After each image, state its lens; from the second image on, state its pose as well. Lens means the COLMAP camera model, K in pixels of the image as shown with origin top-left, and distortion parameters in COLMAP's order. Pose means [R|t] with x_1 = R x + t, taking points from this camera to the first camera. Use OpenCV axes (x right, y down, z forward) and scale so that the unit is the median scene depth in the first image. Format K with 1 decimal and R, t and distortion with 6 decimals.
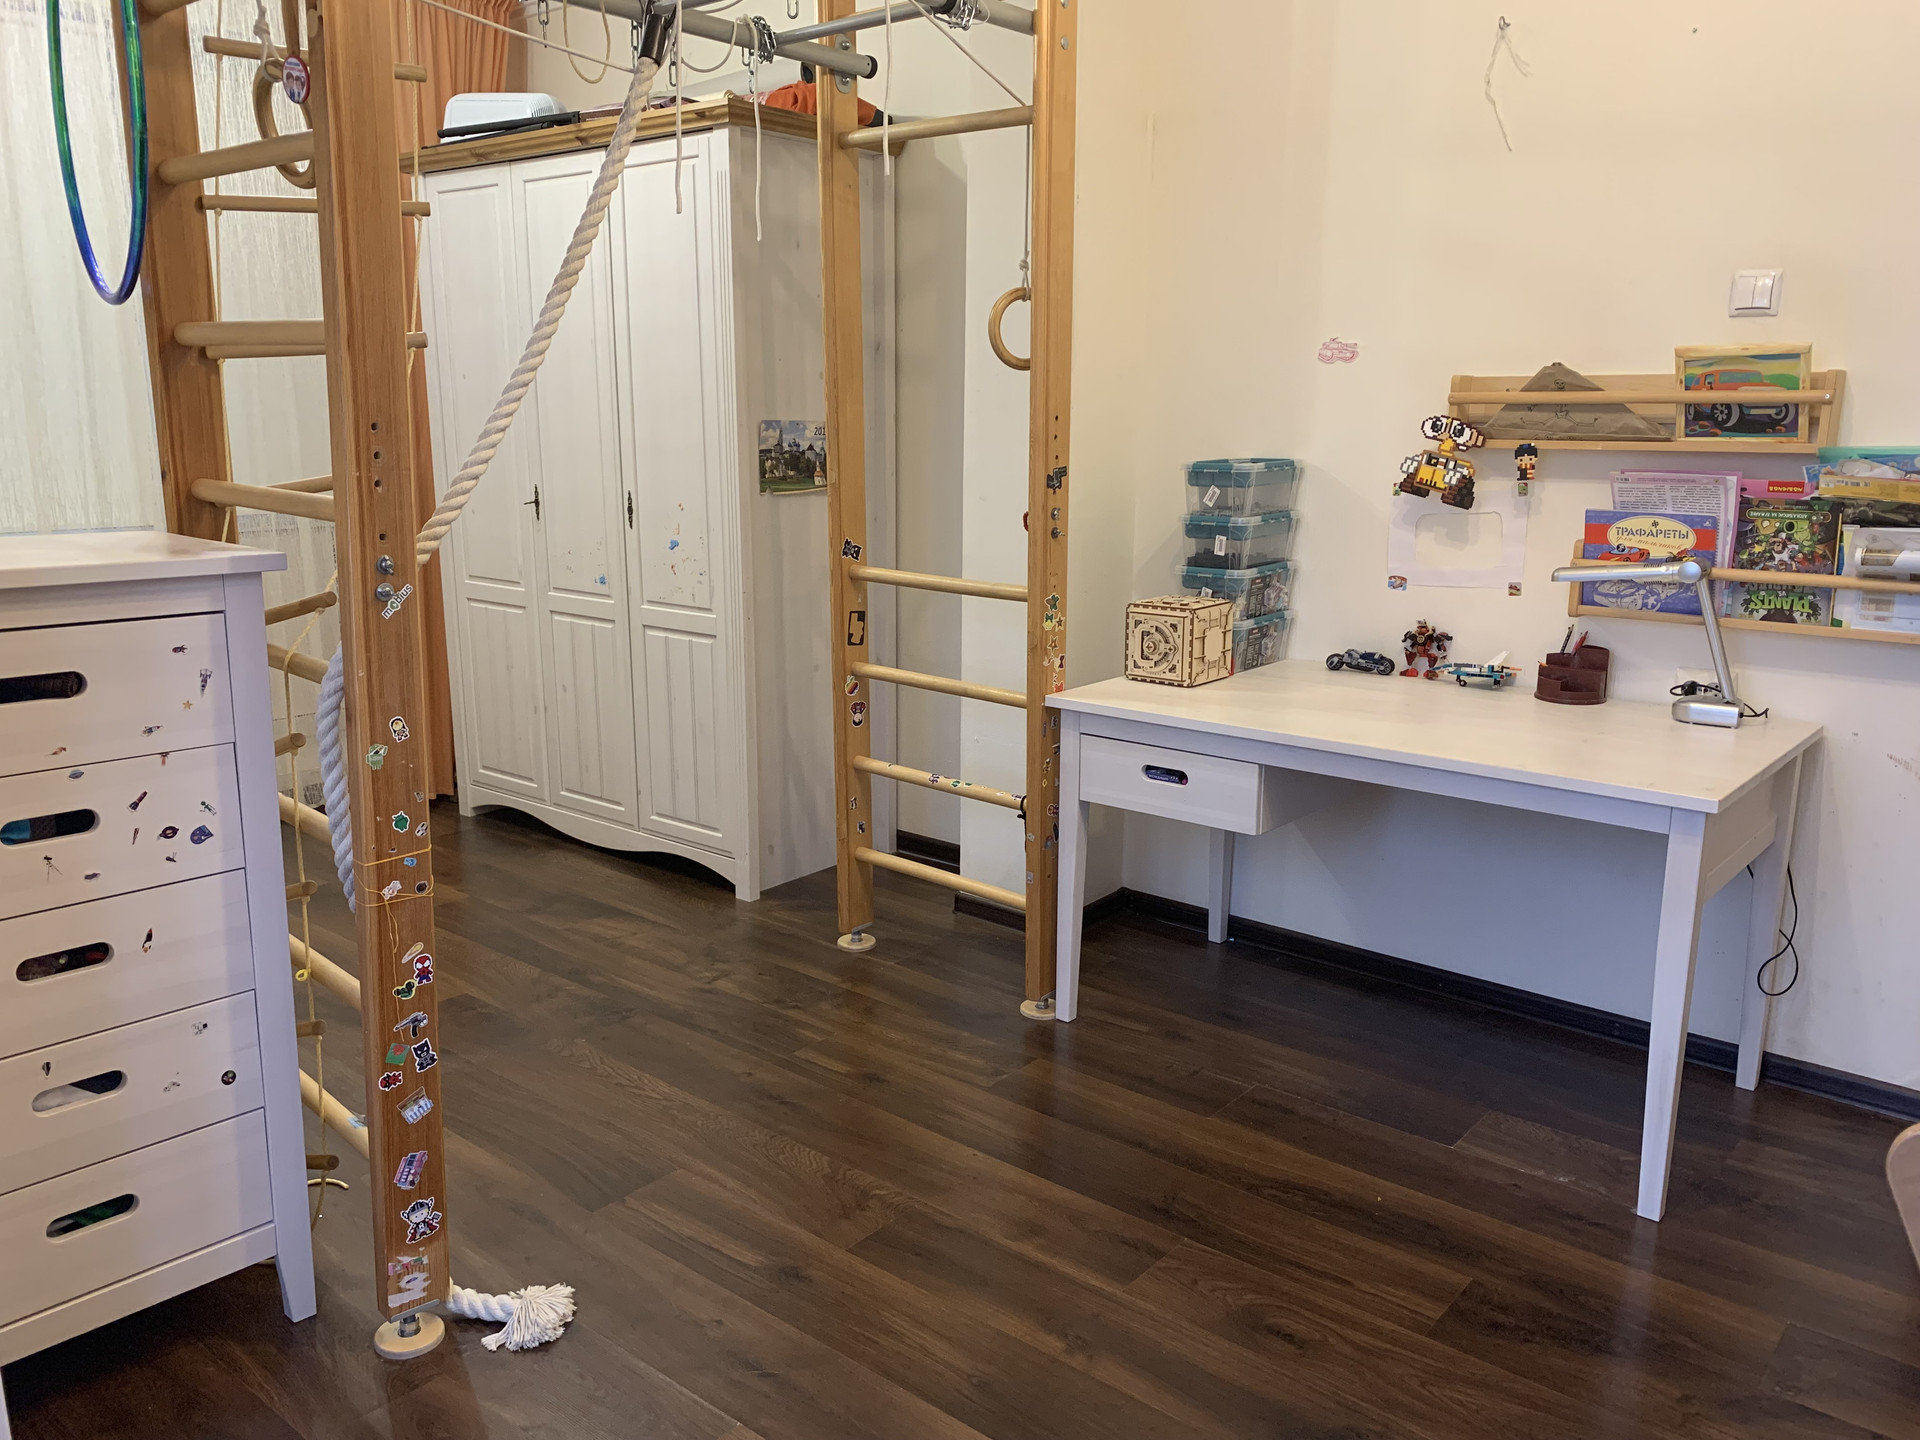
lens RADIAL K [[1460.6, 0, 948.7], [0, 1460.6, 734.5], [0, 0, 1]] dist [0.027882, -0.041517]
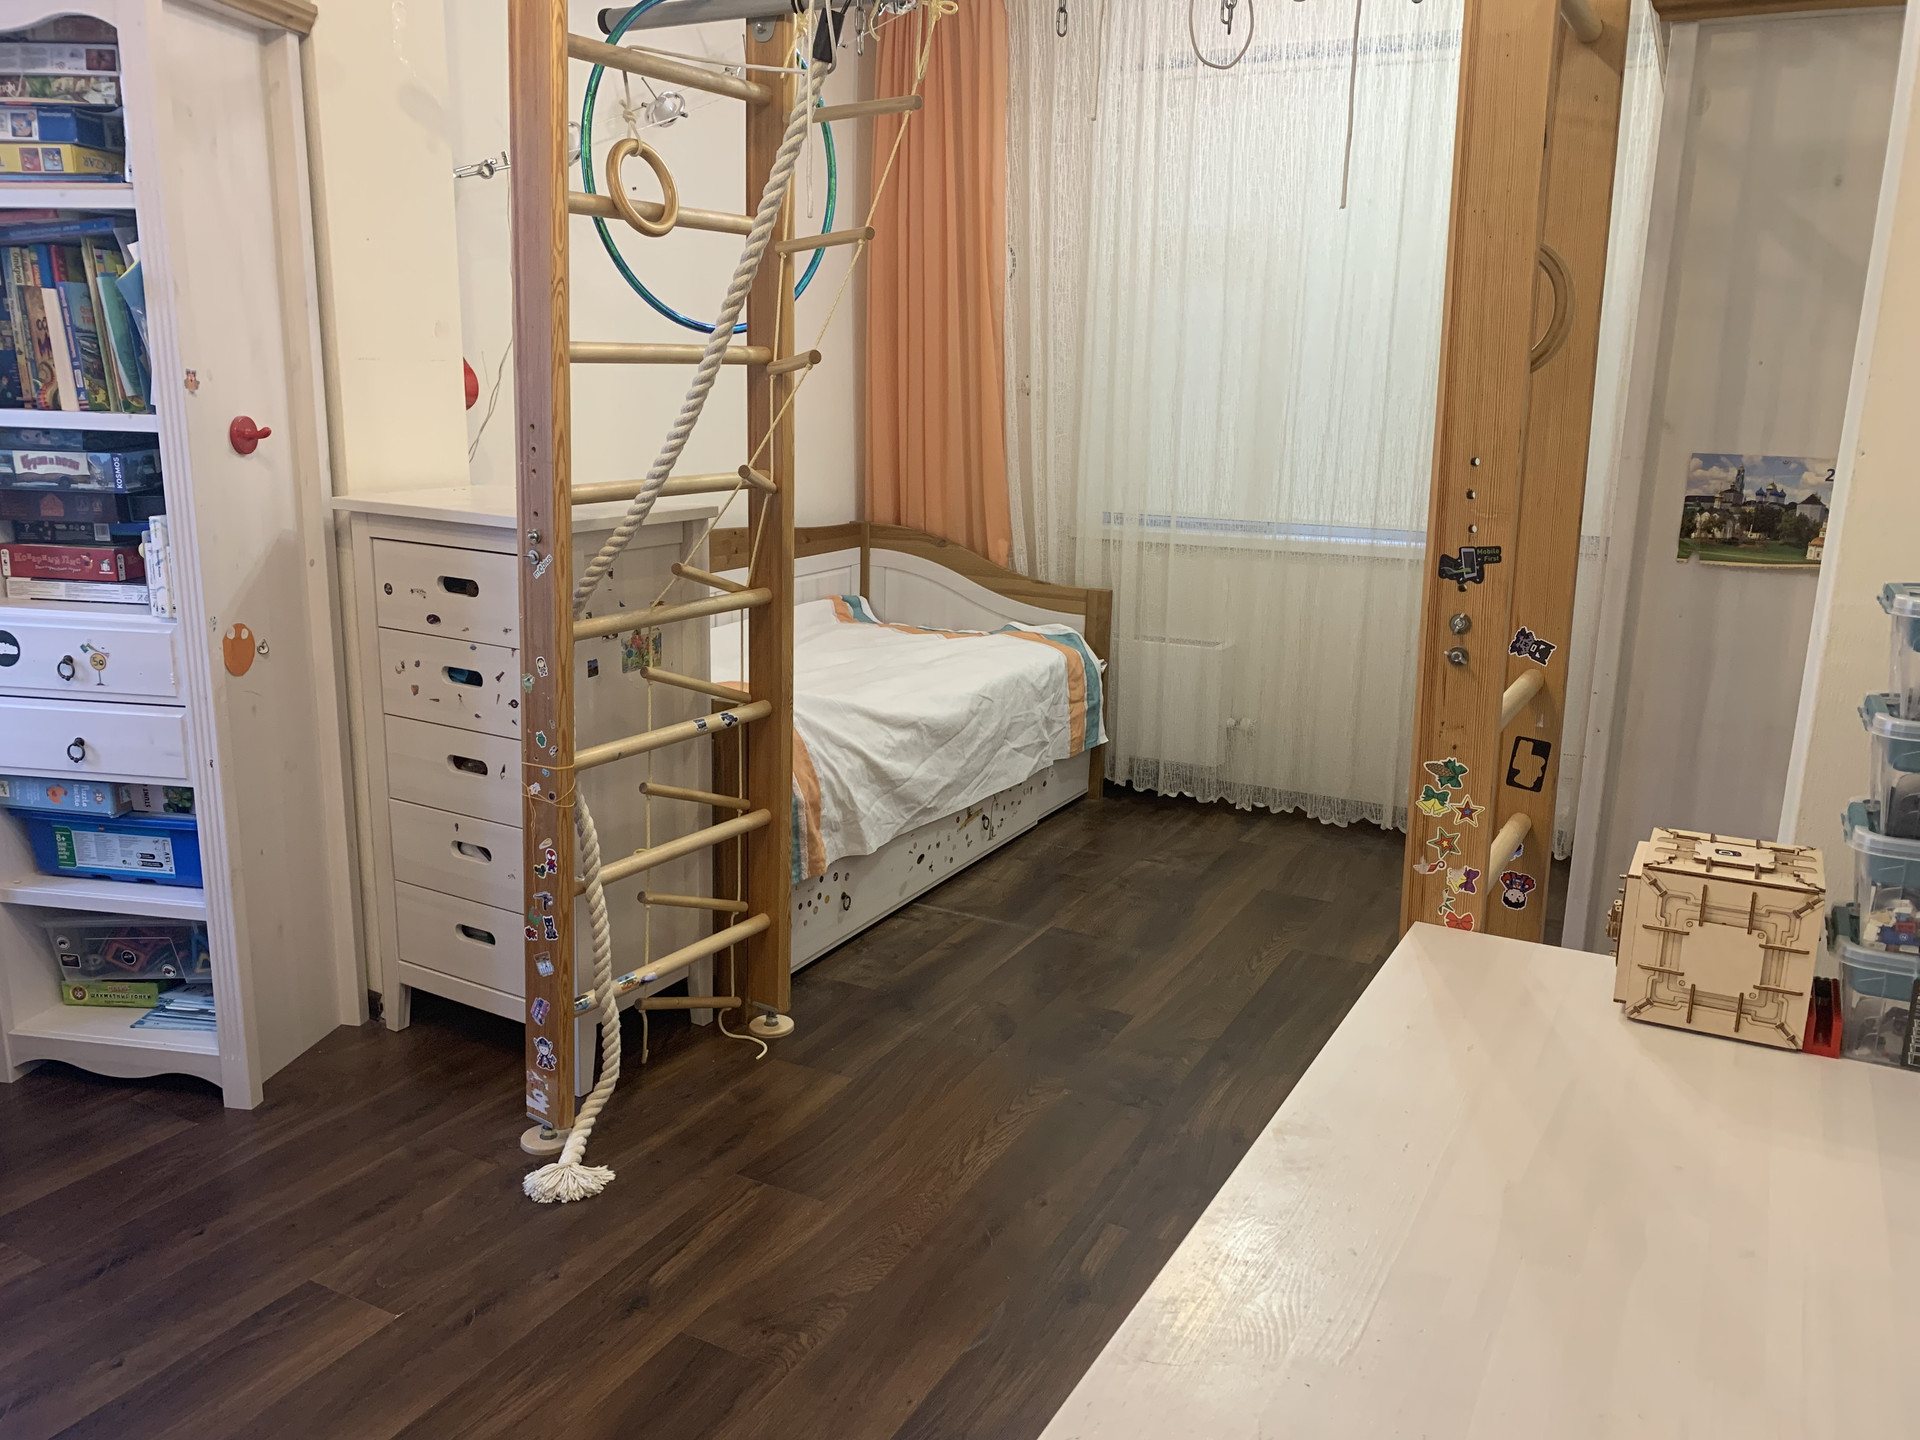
lens RADIAL K [[1460.6, 0, 952.1], [0, 1460.6, 723.4], [0, 0, 1]] dist [0.027882, -0.041517]
pose [[0.210434, 0.221986, -0.952071, 0.590468], [-0.233258, 0.957152, 0.171614, -0.165987], [0.949372, 0.185965, 0.253198, 0.666723]]
